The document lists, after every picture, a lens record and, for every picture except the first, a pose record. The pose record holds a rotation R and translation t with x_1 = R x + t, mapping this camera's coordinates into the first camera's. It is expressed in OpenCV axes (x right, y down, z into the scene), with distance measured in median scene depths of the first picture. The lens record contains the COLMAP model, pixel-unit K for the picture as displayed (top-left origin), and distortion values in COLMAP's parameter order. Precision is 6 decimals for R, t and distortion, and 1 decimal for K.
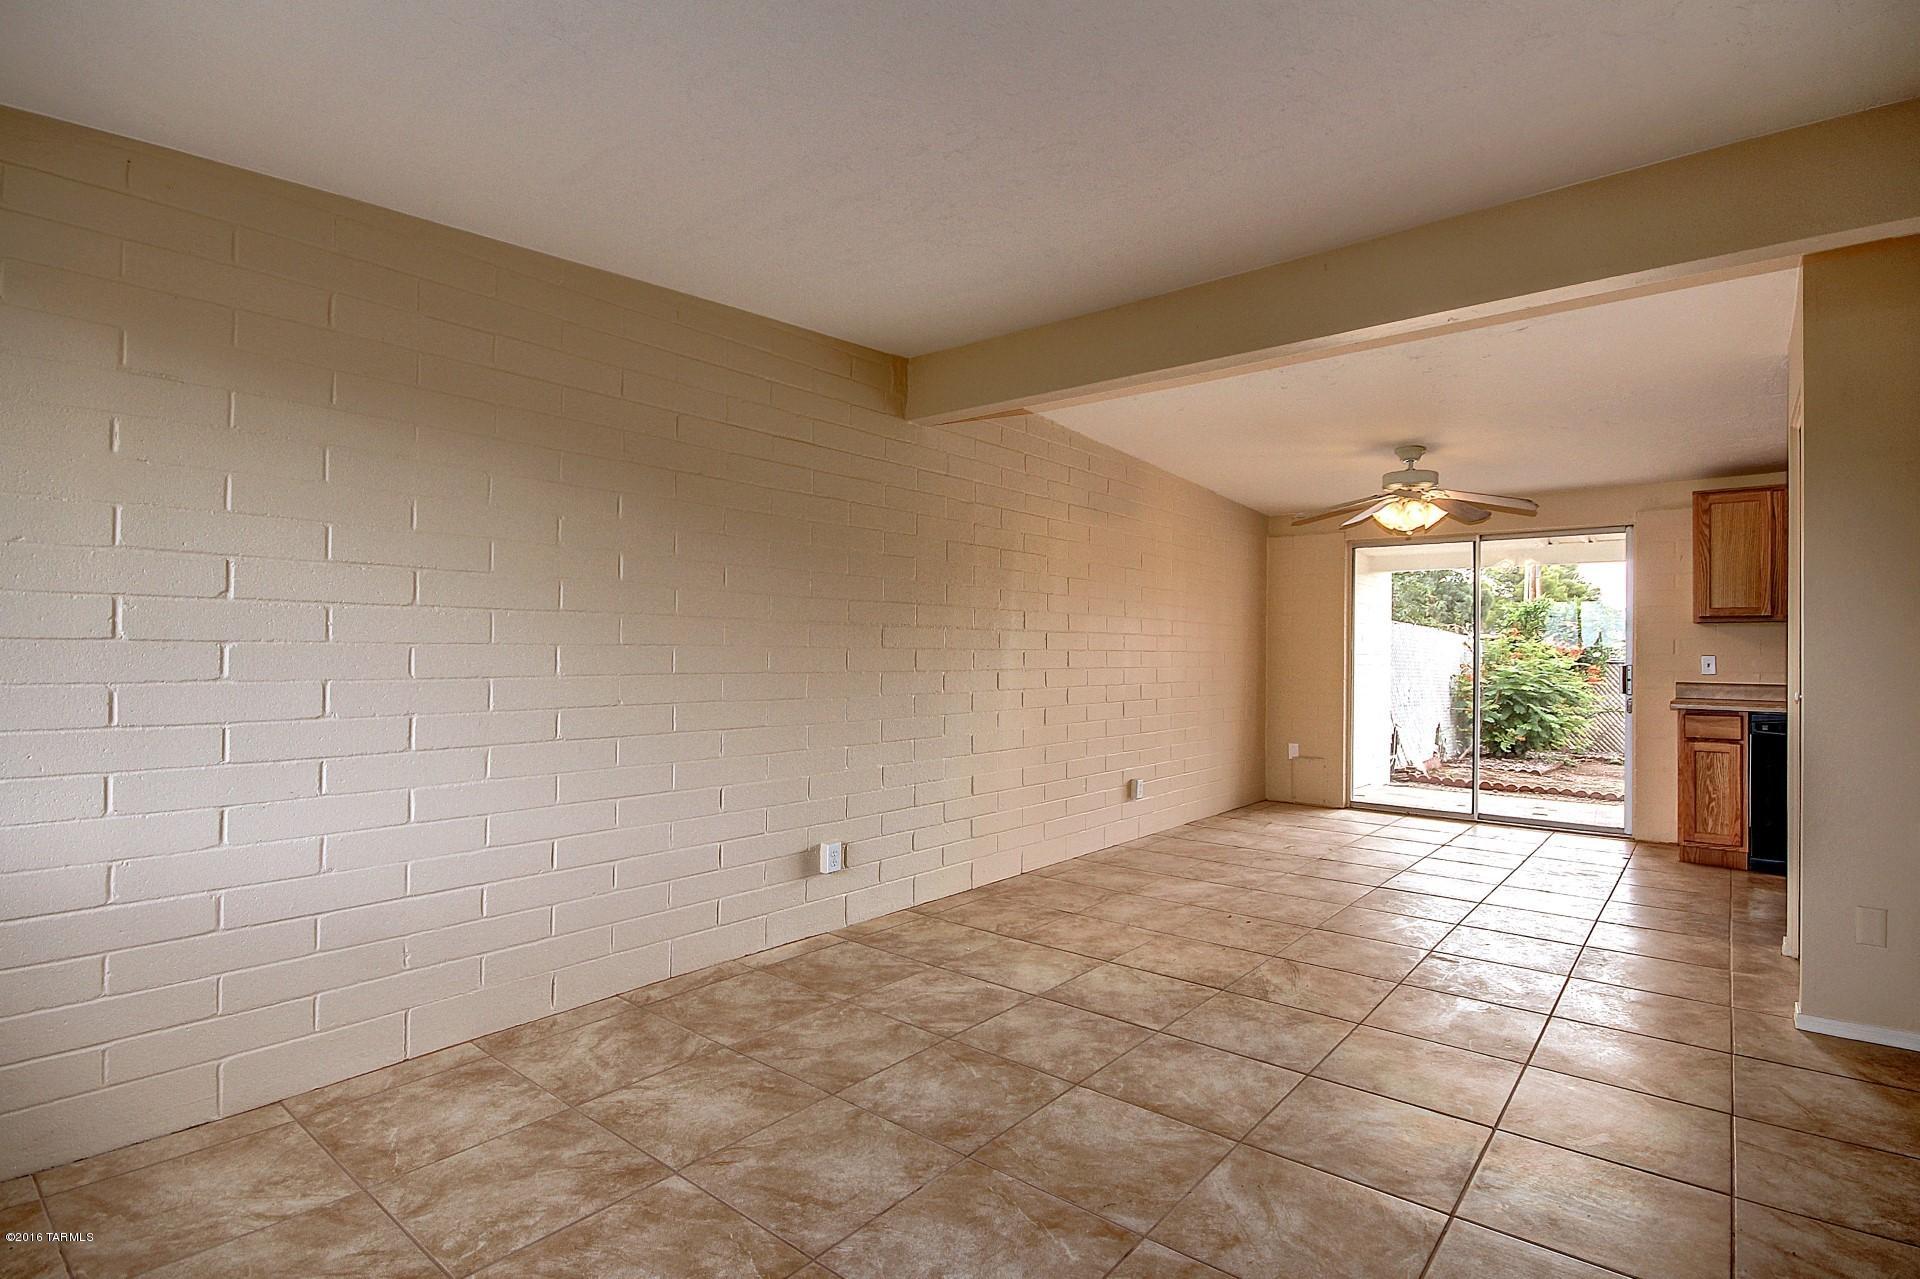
lens RADIAL K [[931.9, 0, 976.3], [0, 931.9, 631.4], [0, 0, 1]] dist [-0.002987, -0.002058]
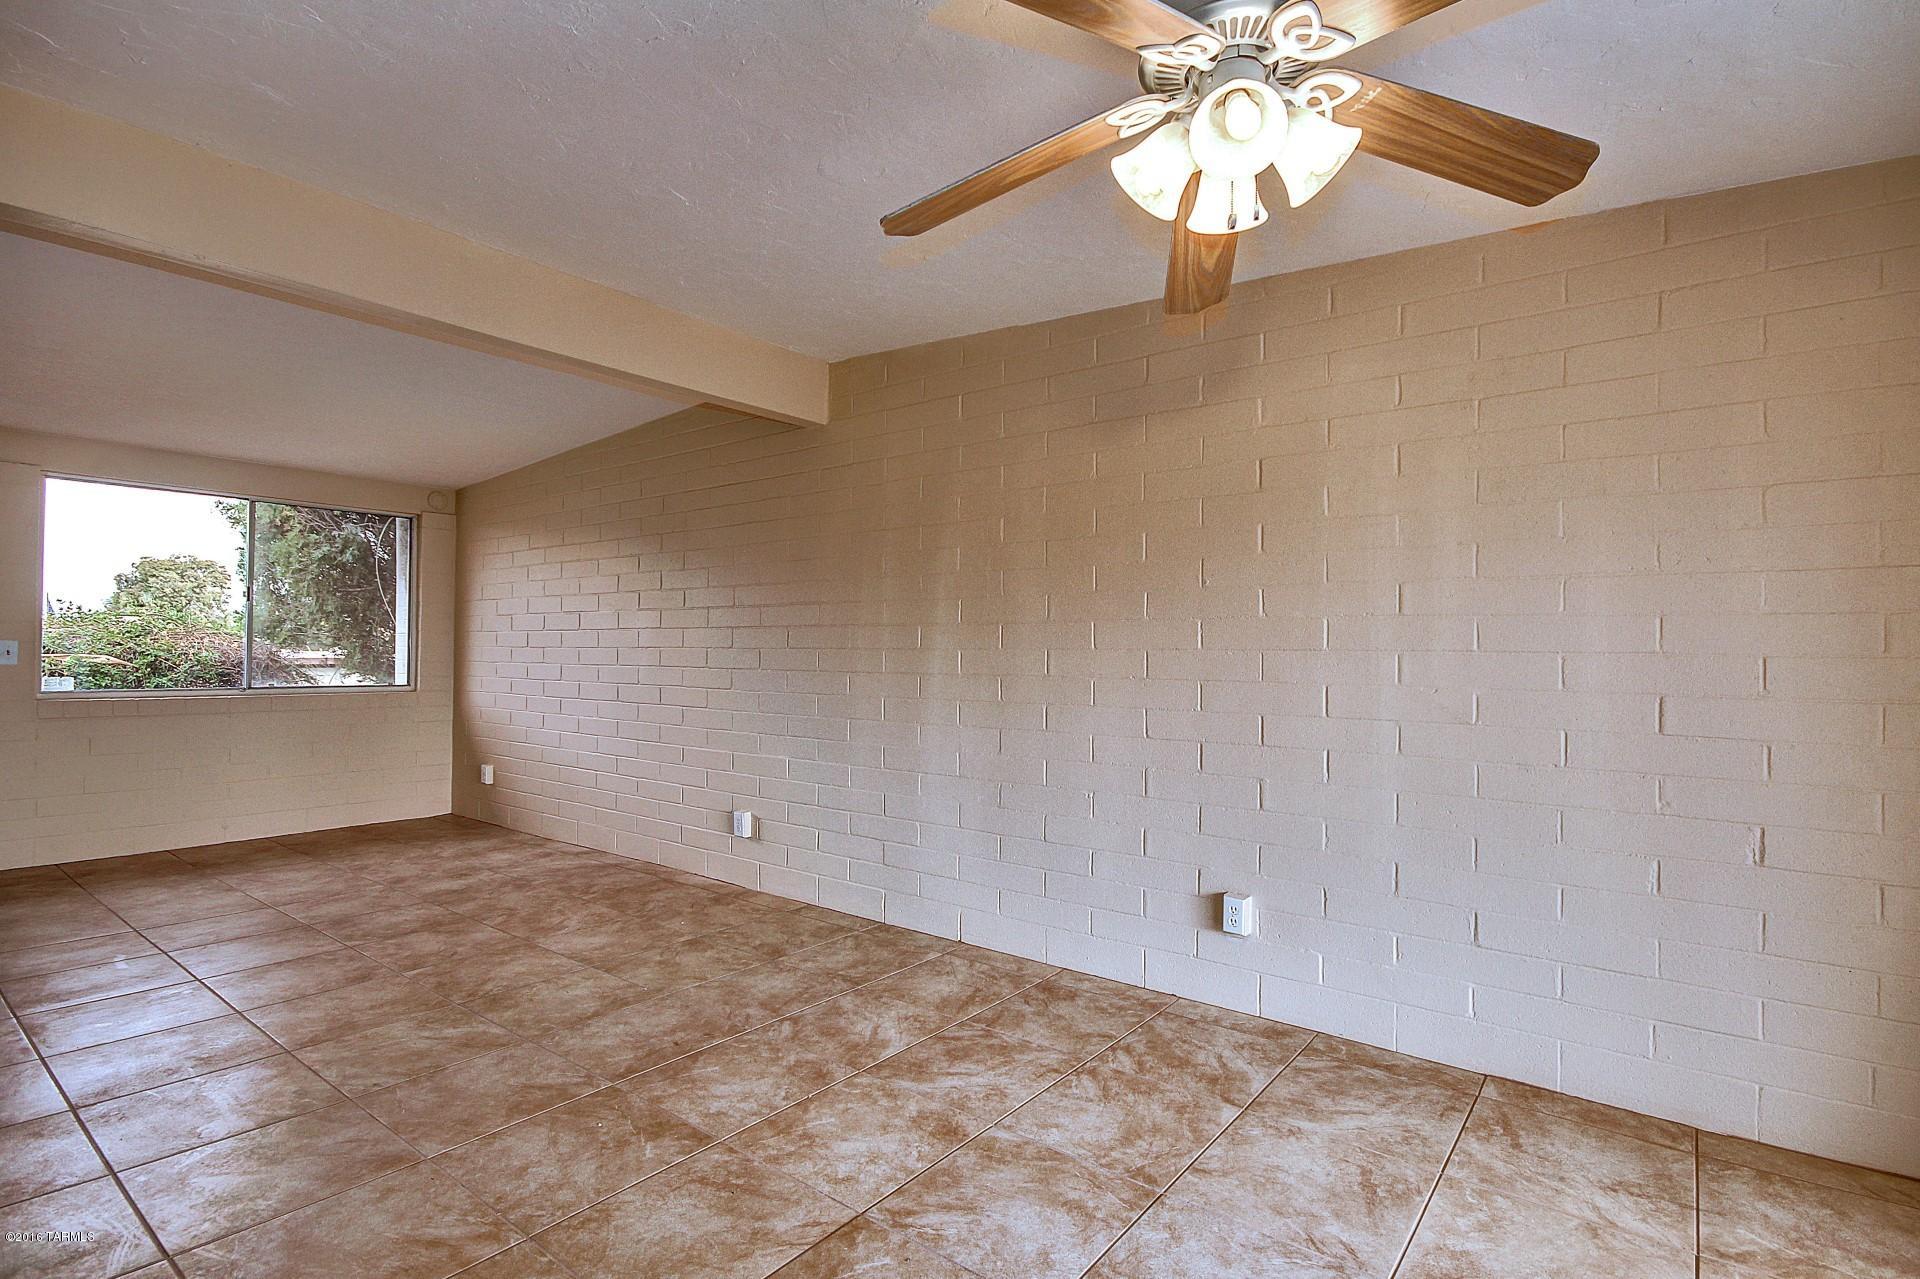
lens RADIAL K [[931.9, 0, 980.5], [0, 931.9, 653.7], [0, 0, 1]] dist [-0.002987, -0.002058]
pose [[0.037976, -0.001286, -0.999278, 1.072093], [0.010163, 0.999948, -0.000900, 0.033993], [0.999227, -0.010121, 0.037987, 1.311212]]
